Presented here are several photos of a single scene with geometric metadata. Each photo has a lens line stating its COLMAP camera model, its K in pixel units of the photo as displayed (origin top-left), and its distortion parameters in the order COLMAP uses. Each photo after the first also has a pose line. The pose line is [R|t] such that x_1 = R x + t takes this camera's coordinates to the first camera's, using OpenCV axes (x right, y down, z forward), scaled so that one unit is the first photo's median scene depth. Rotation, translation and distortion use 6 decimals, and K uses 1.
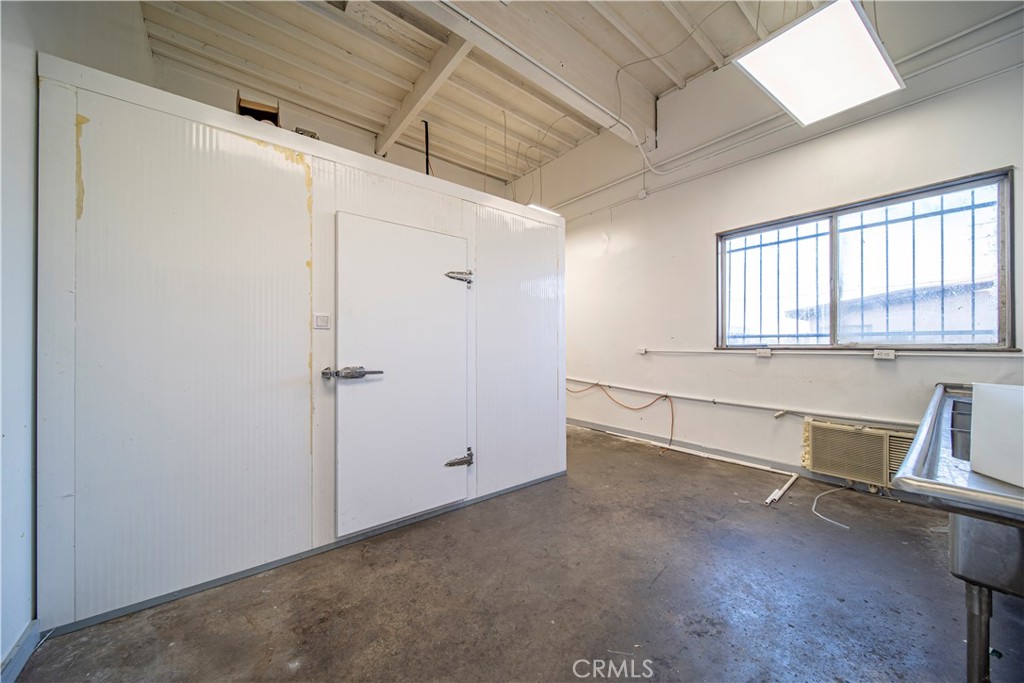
lens RADIAL K [[360.0, 0, 508.8], [0, 360.0, 345.5], [0, 0, 1]] dist [0.001743, -0.001546]
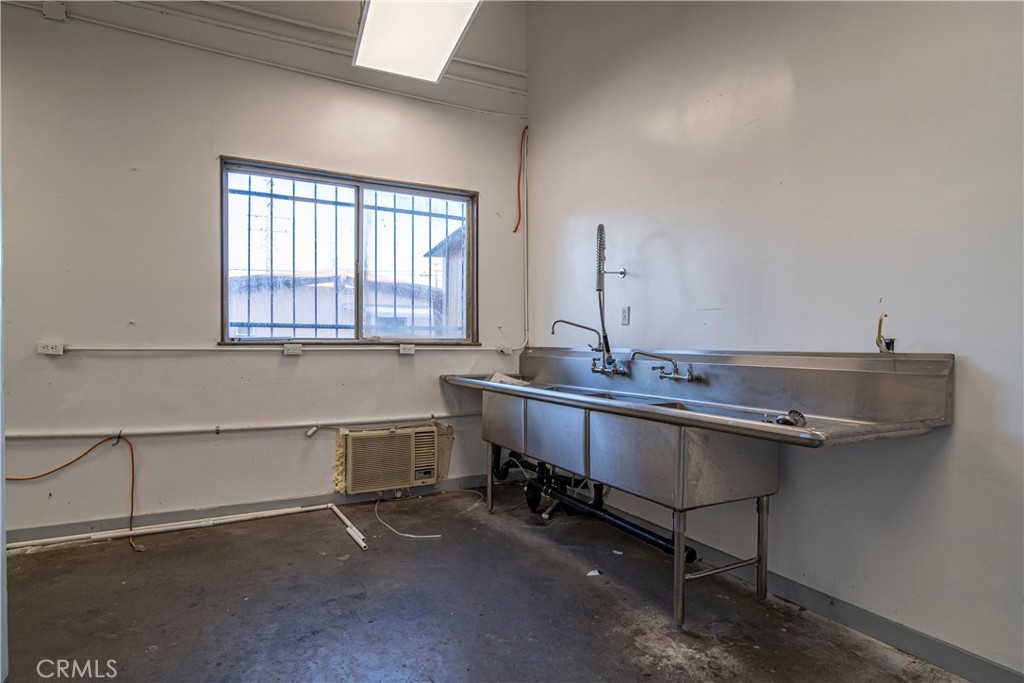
lens RADIAL K [[551.9, 0, 508.7], [0, 551.9, 344.7], [0, 0, 1]] dist [-0.000470, -0.001142]
pose [[0.188042, -0.007033, 0.982136, -0.309604], [-0.006966, 0.999940, 0.008494, -0.001732], [-0.982136, -0.008439, 0.187982, 0.409595]]
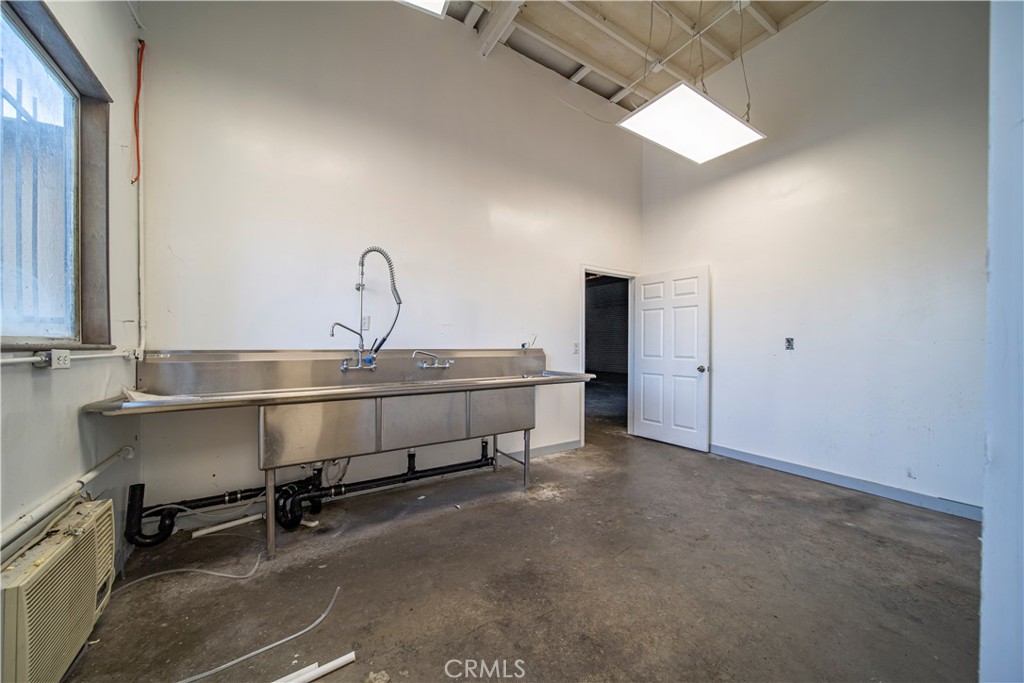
lens RADIAL K [[360.0, 0, 508.8], [0, 360.0, 345.5], [0, 0, 1]] dist [0.001743, -0.001546]
pose [[-0.994052, -0.005284, 0.108781, 0.376750], [-0.005505, 0.999983, -0.001727, 0.004181], [-0.108770, -0.002315, -0.994064, 1.242385]]
